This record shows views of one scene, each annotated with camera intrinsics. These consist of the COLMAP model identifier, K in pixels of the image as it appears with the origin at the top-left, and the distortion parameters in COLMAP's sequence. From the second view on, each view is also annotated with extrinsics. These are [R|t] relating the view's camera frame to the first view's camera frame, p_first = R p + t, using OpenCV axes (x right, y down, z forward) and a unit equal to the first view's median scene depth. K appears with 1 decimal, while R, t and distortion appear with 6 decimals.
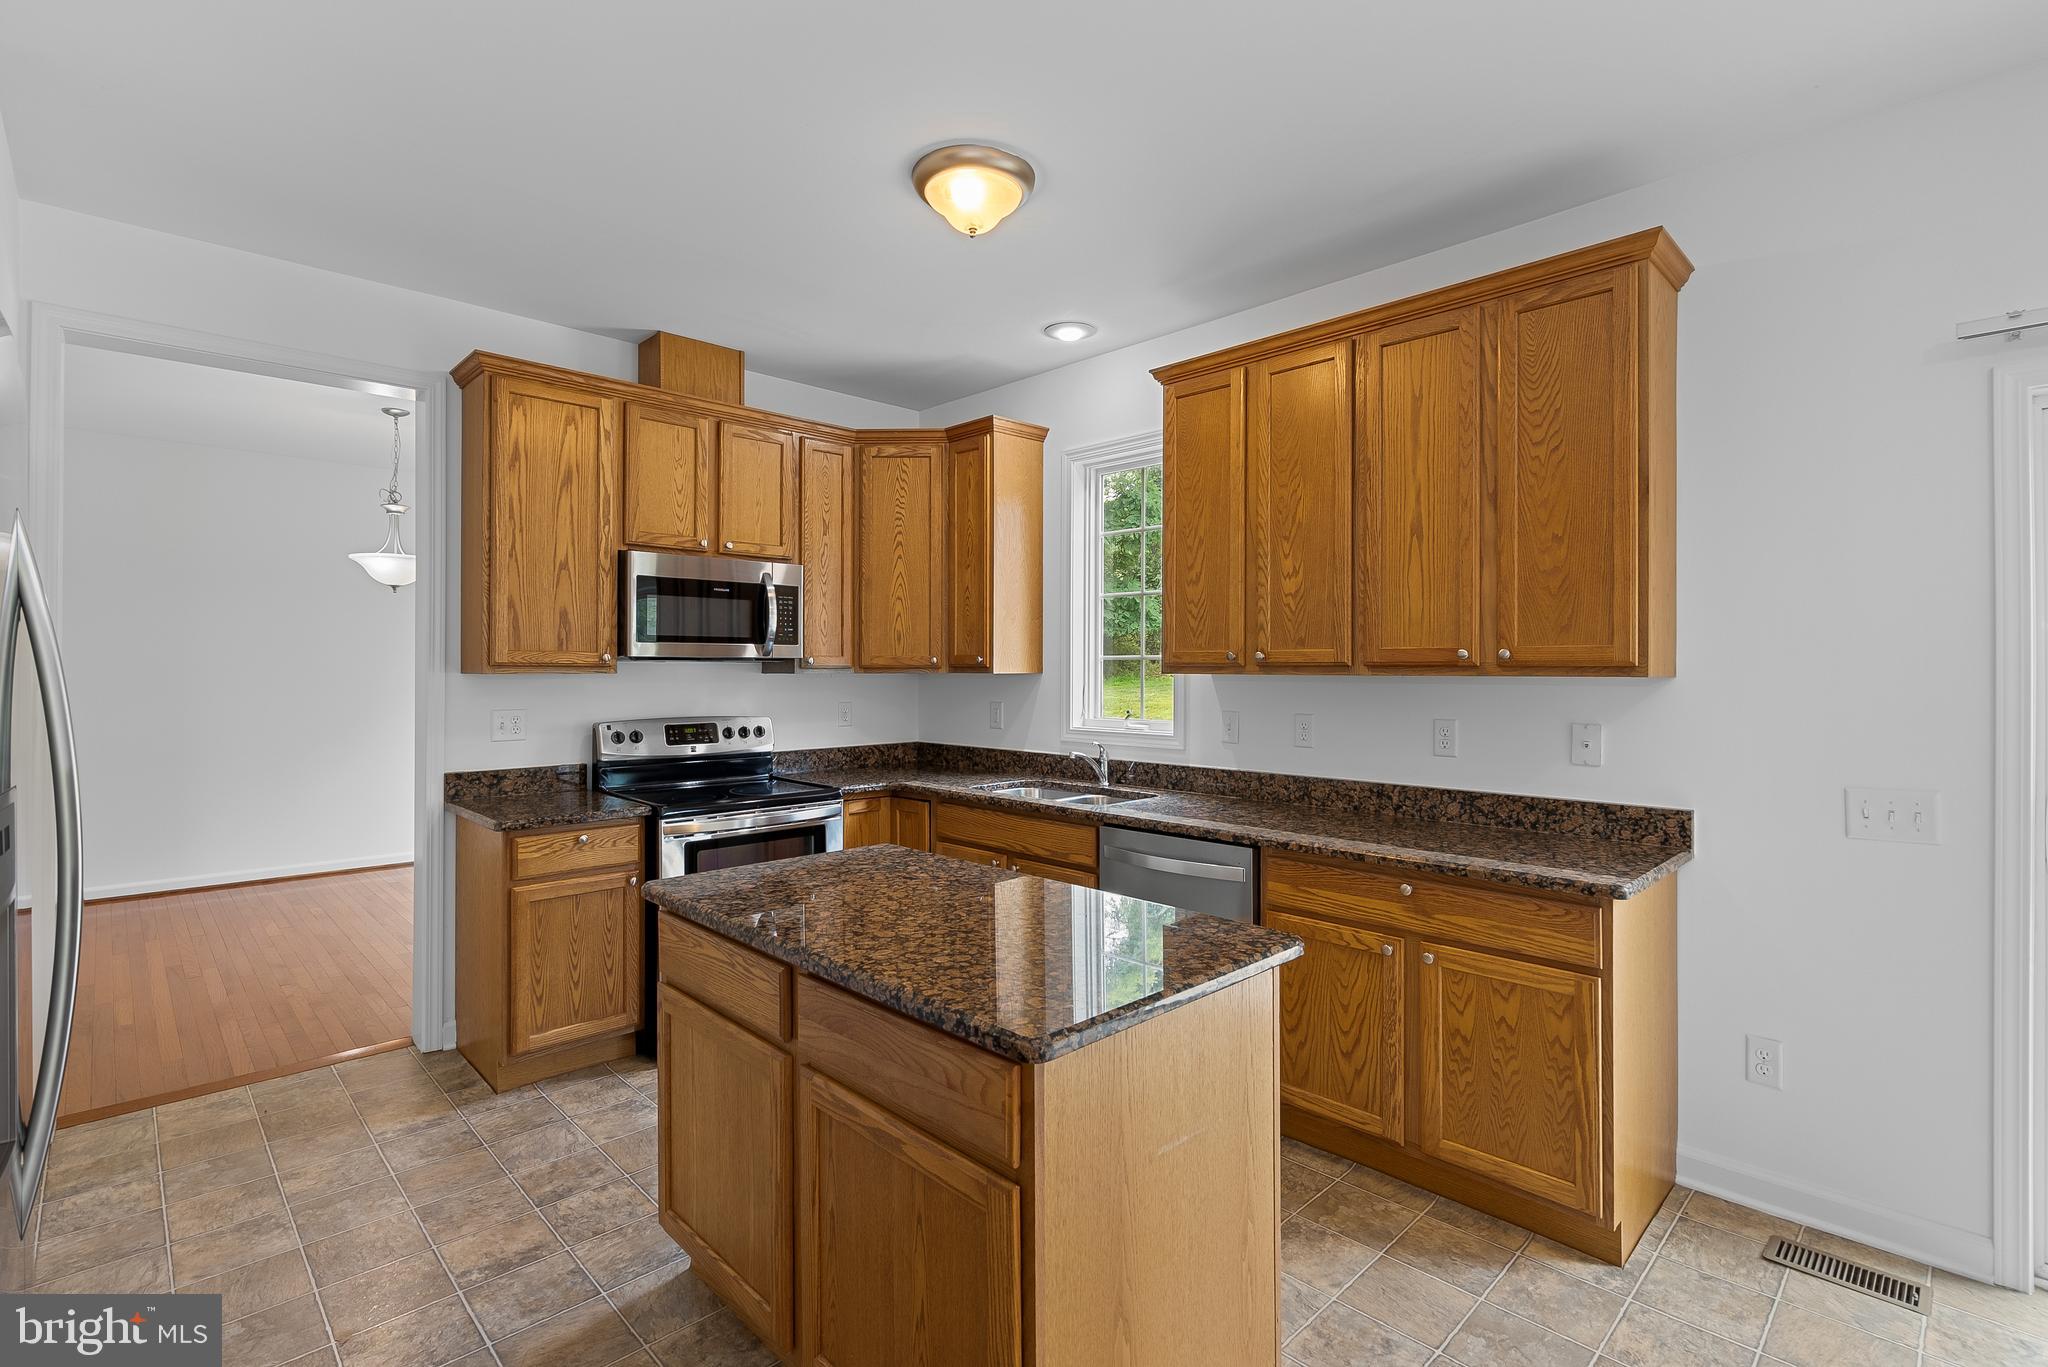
lens RADIAL K [[953.1, 0, 1025.9], [0, 953.1, 662.8], [0, 0, 1]] dist [-0.004416, 0.001052]
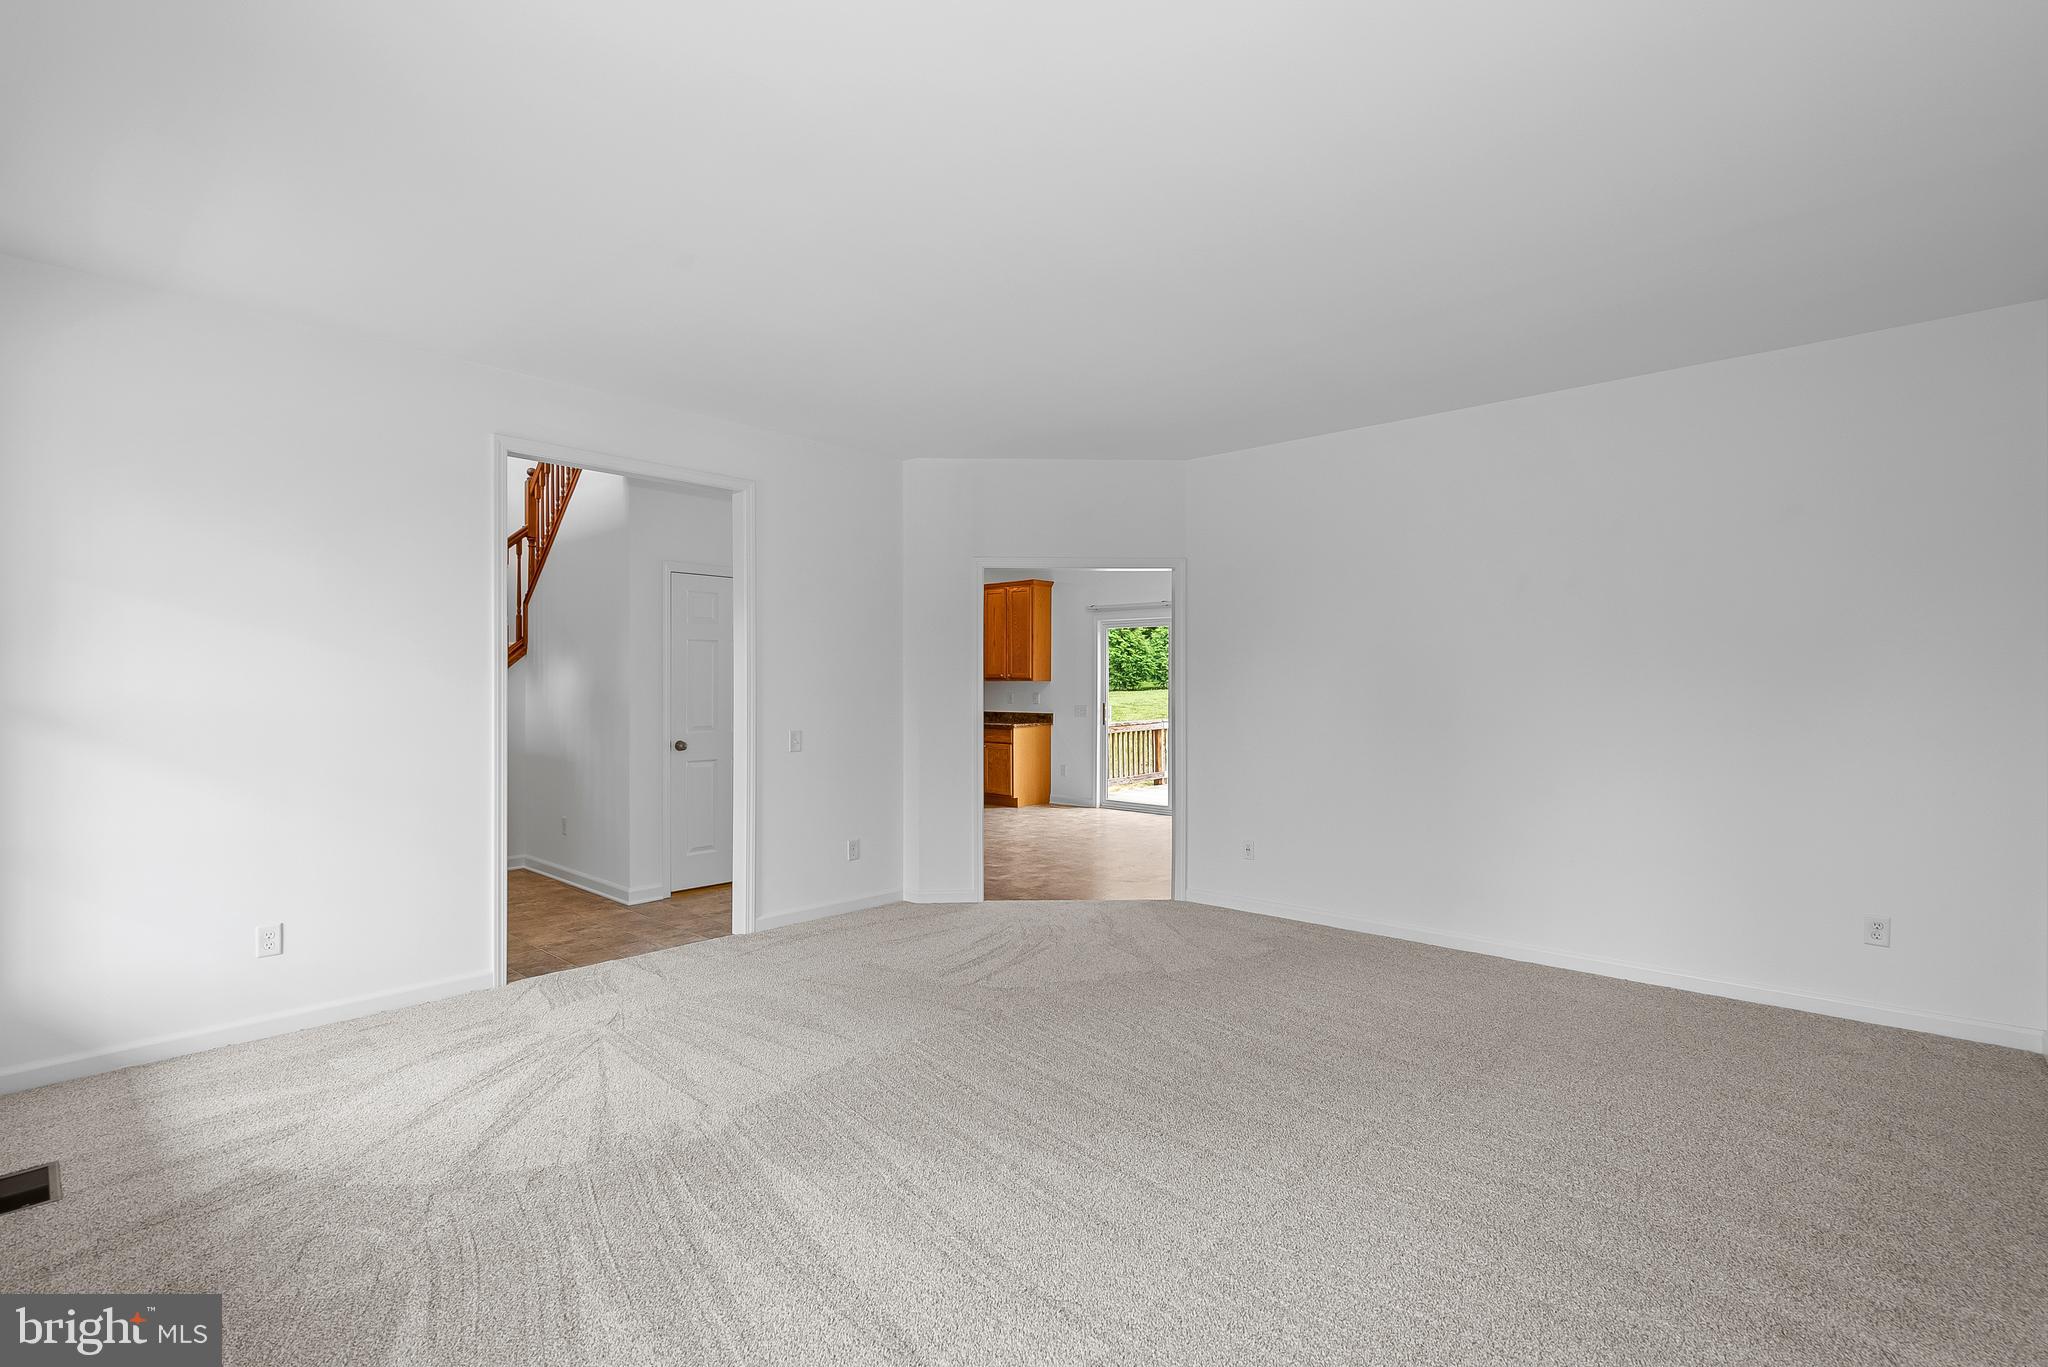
lens RADIAL K [[923.9, 0, 1015.5], [0, 923.9, 673.0], [0, 0, 1]] dist [-0.002222, 0.000842]
pose [[0.997162, -0.002226, 0.075254, 0.168485], [0.002150, 0.999997, 0.001083, -0.017602], [-0.075257, -0.000918, 0.997164, -2.152234]]
